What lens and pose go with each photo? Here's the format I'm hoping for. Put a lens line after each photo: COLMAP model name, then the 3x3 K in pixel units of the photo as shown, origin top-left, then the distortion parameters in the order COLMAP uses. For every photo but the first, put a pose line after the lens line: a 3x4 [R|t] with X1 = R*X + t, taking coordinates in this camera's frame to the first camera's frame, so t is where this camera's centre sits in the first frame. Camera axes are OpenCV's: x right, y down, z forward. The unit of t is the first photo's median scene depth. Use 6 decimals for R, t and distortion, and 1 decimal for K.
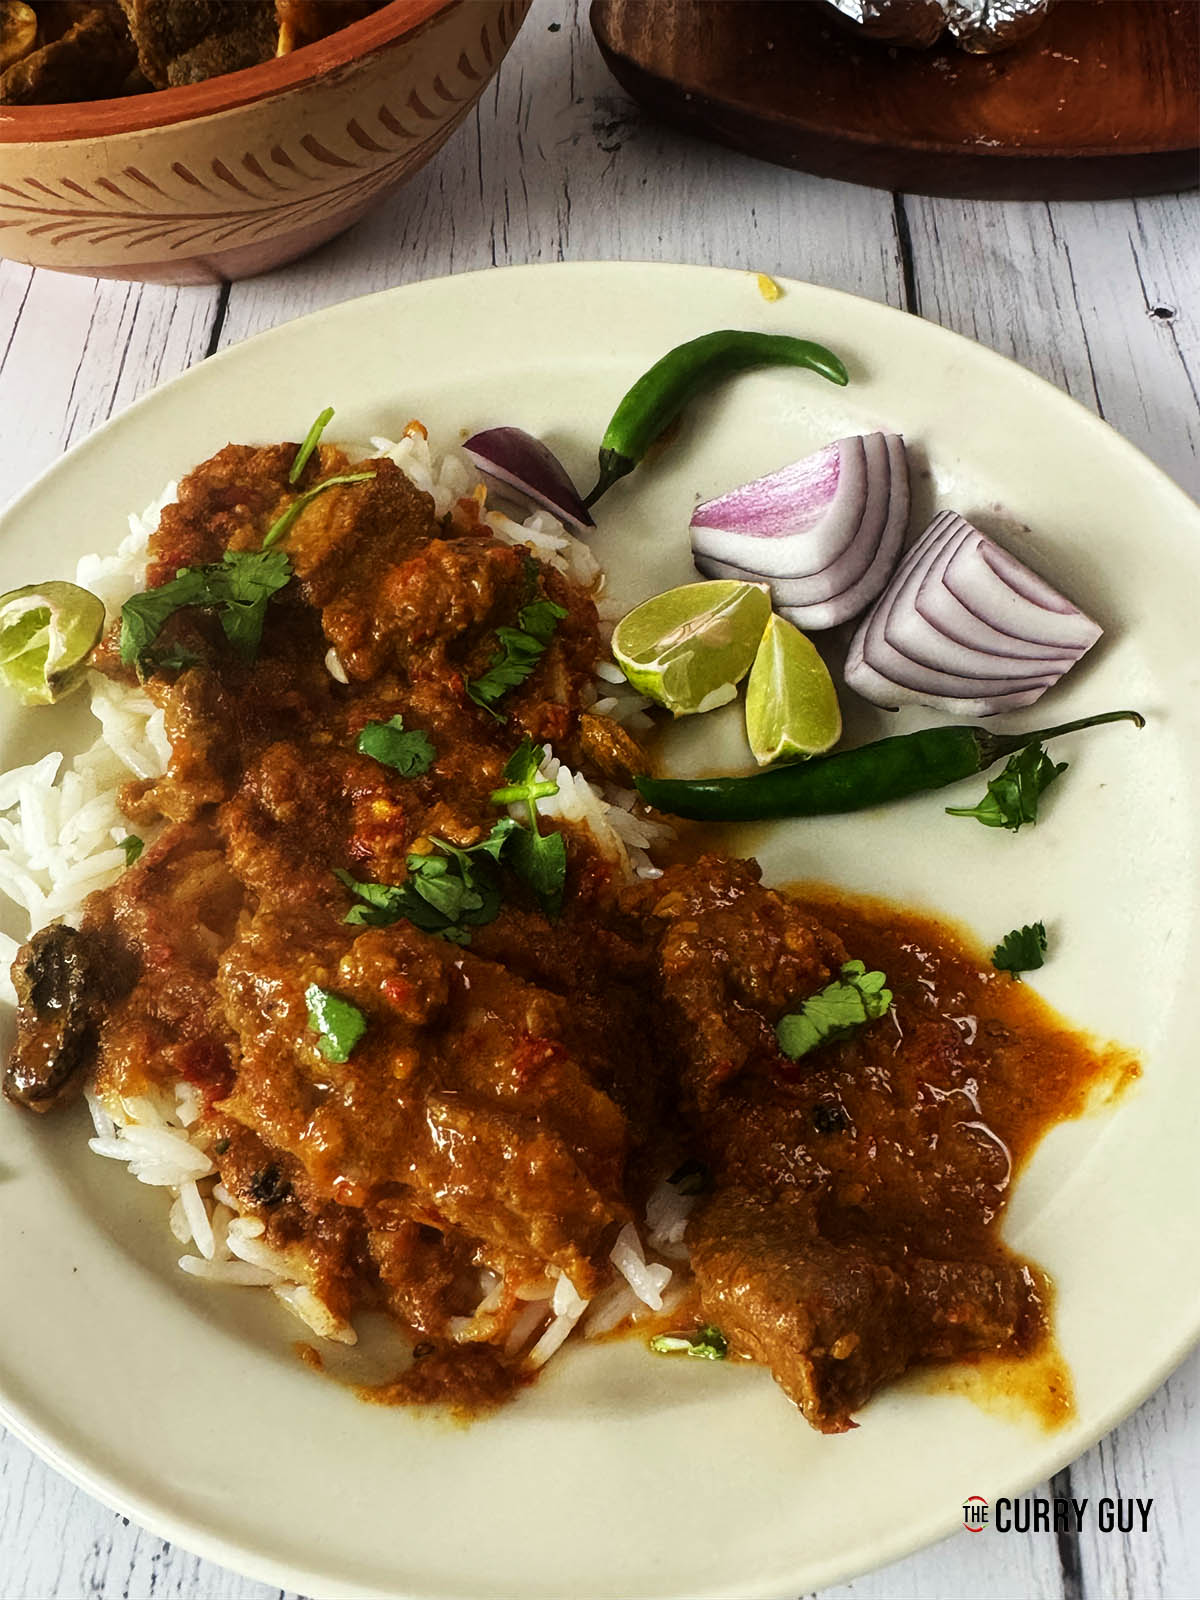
lens RADIAL K [[1693.2, 0, 602.6], [0, 1693.2, 793.0], [0, 0, 1]] dist [0.001388, -0.004127]
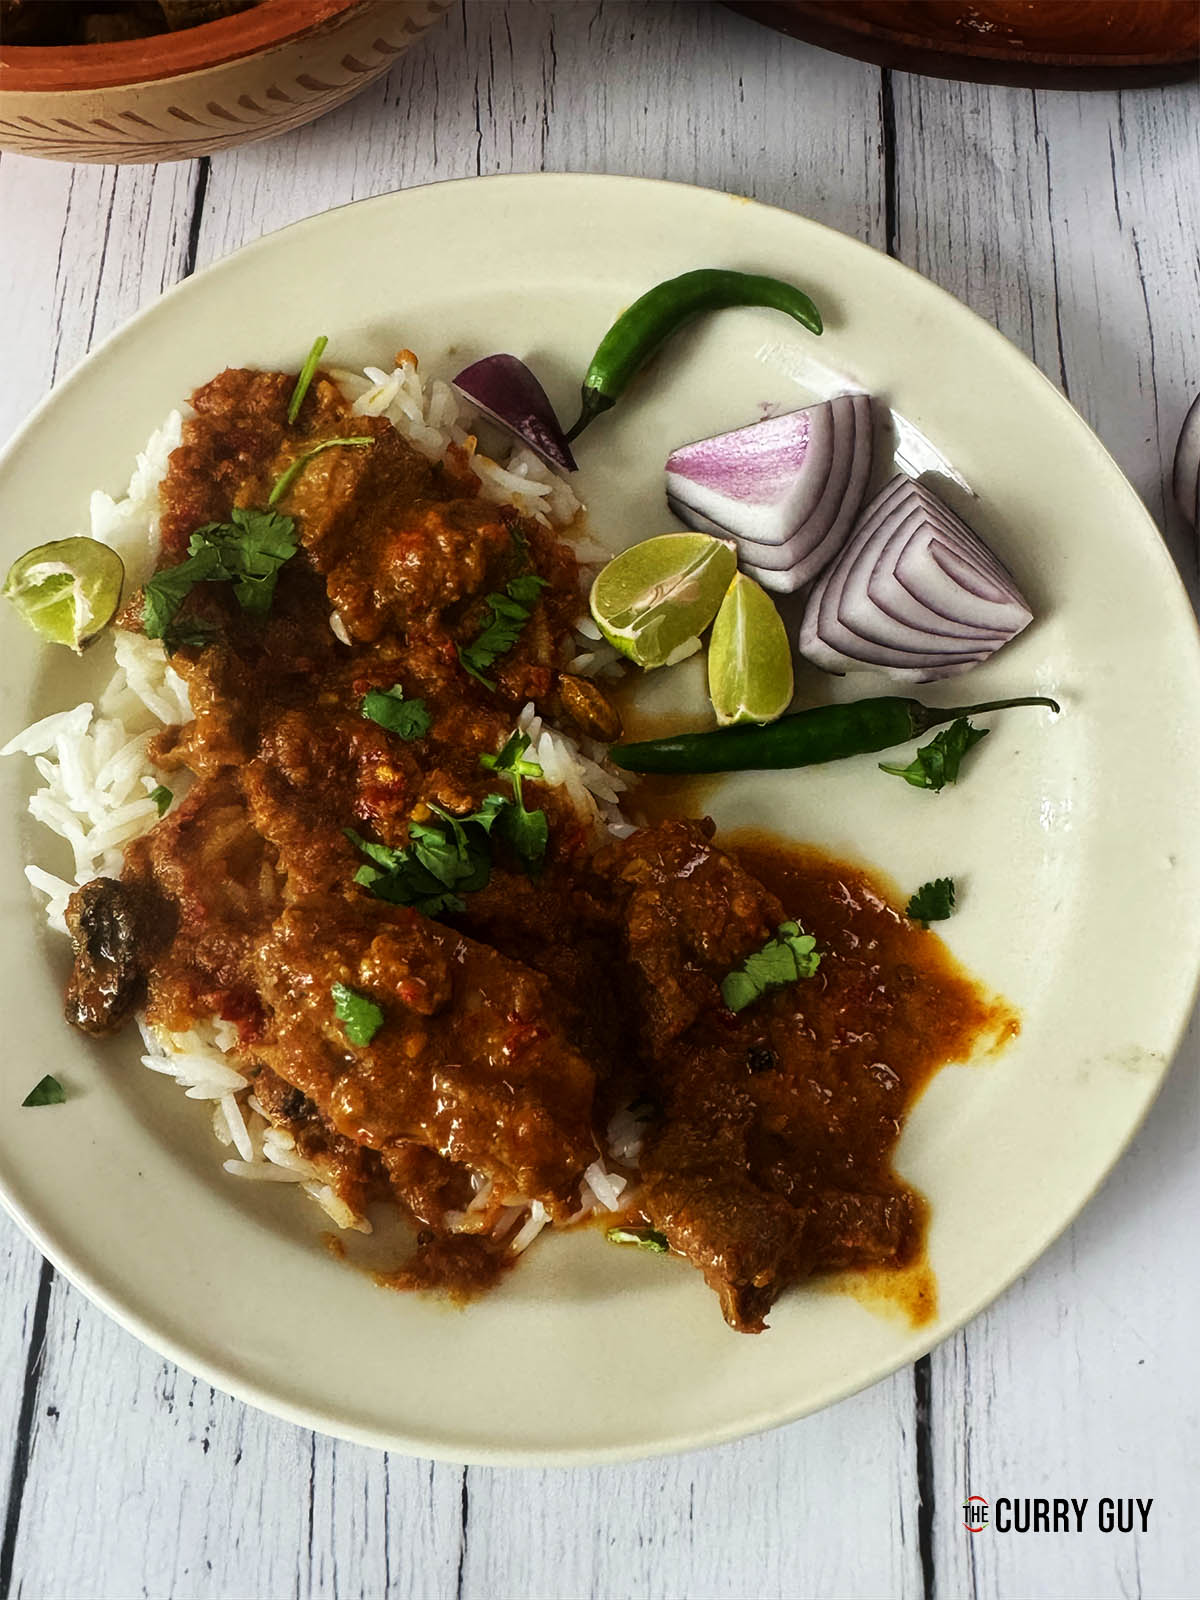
lens RADIAL K [[1693.2, 0, 602.6], [0, 1693.2, 793.0], [0, 0, 1]] dist [0.001388, -0.004127]
pose [[0.998600, 0.025380, 0.046403, -0.036515], [-0.037663, 0.957195, 0.286983, -0.302129], [-0.037133, -0.288329, 0.956811, -0.089794]]
